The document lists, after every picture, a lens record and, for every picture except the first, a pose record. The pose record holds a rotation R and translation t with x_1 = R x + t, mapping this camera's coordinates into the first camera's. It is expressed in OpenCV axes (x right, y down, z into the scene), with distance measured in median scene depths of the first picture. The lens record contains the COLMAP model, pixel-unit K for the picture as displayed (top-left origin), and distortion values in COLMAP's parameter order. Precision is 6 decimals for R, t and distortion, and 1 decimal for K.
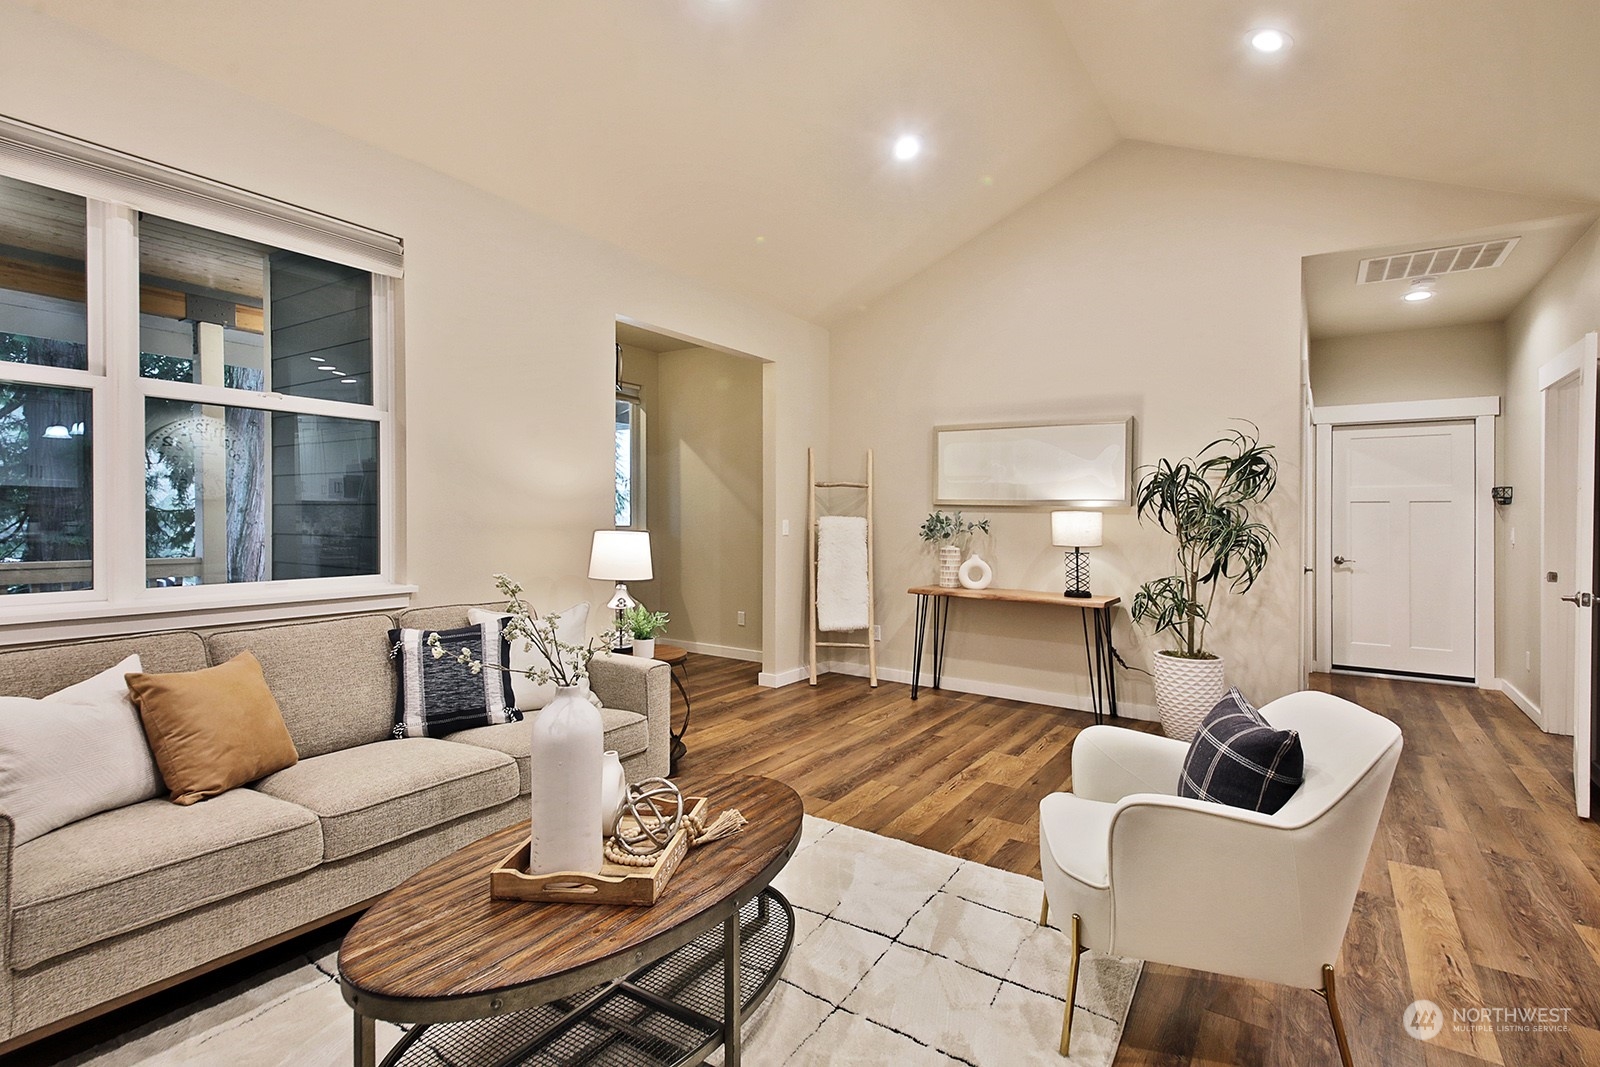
lens RADIAL K [[774.4, 0, 800.0], [0, 774.4, 533.5], [0, 0, 1]] dist [0.043474, -0.000158]
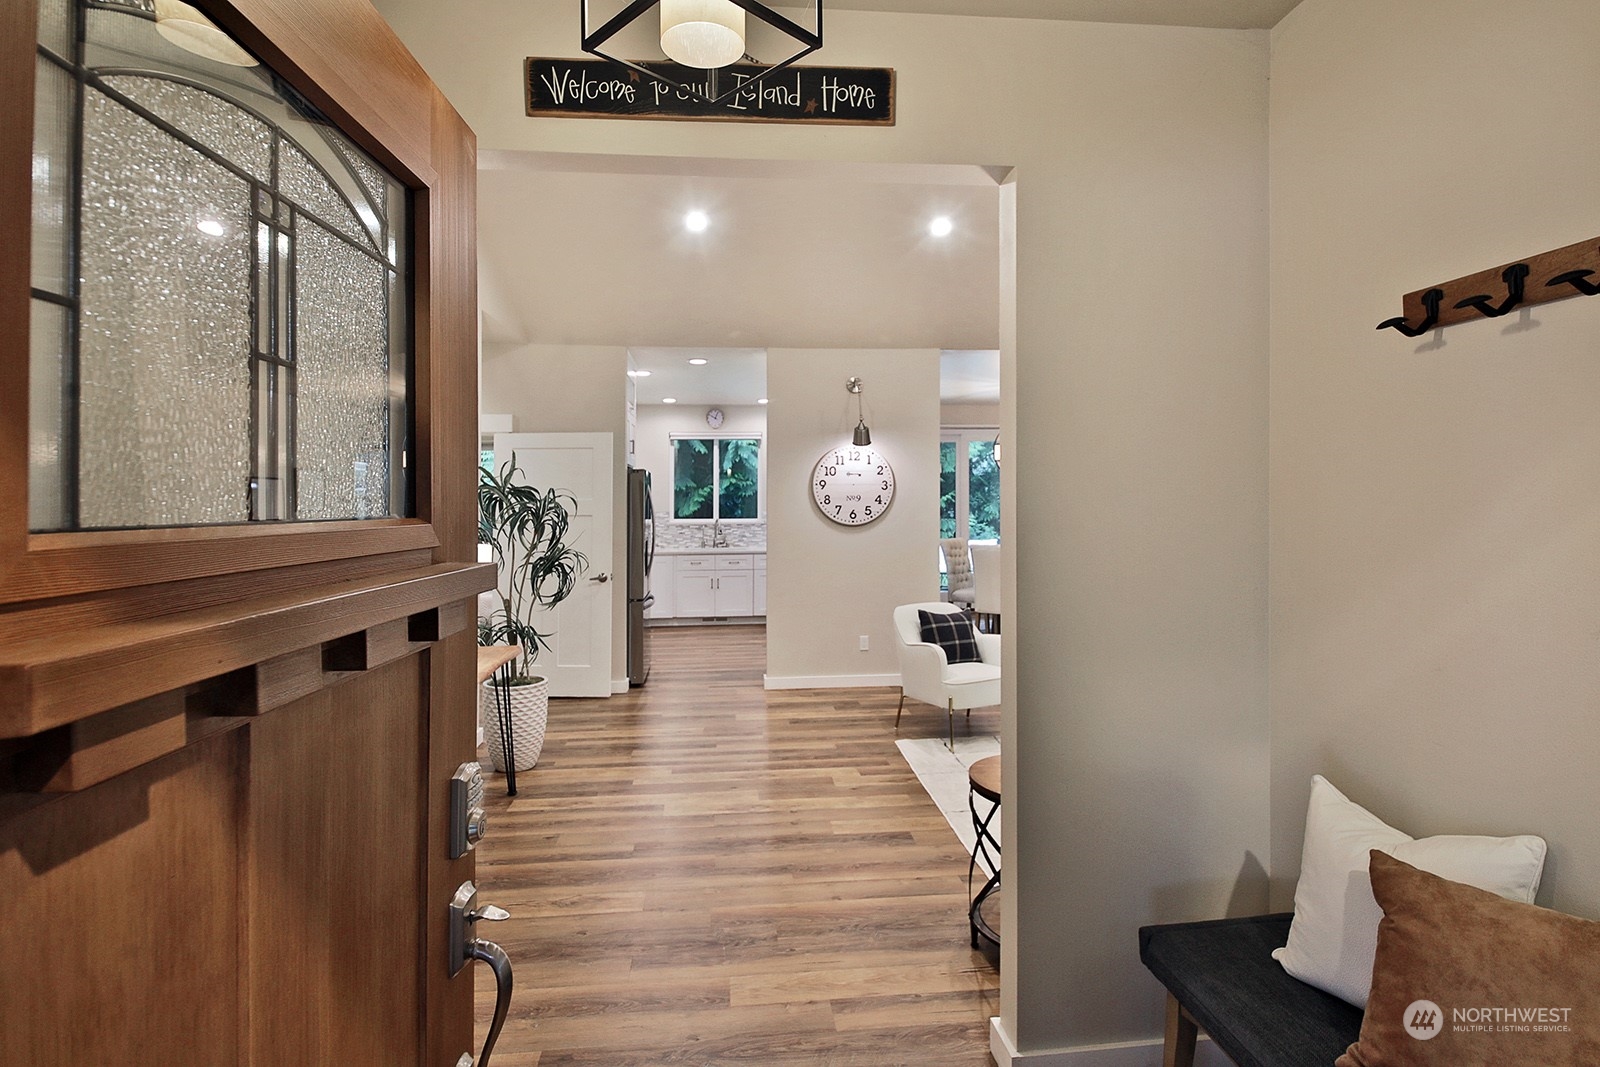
lens RADIAL K [[792.4, 0, 800.0], [0, 792.4, 533.5], [0, 0, 1]] dist [0.017246, -0.000061]
pose [[-0.635178, -0.036686, 0.771494, -0.525142], [0.016858, 0.997975, 0.061335, -0.092353], [-0.772182, 0.051965, -0.633273, 1.389231]]
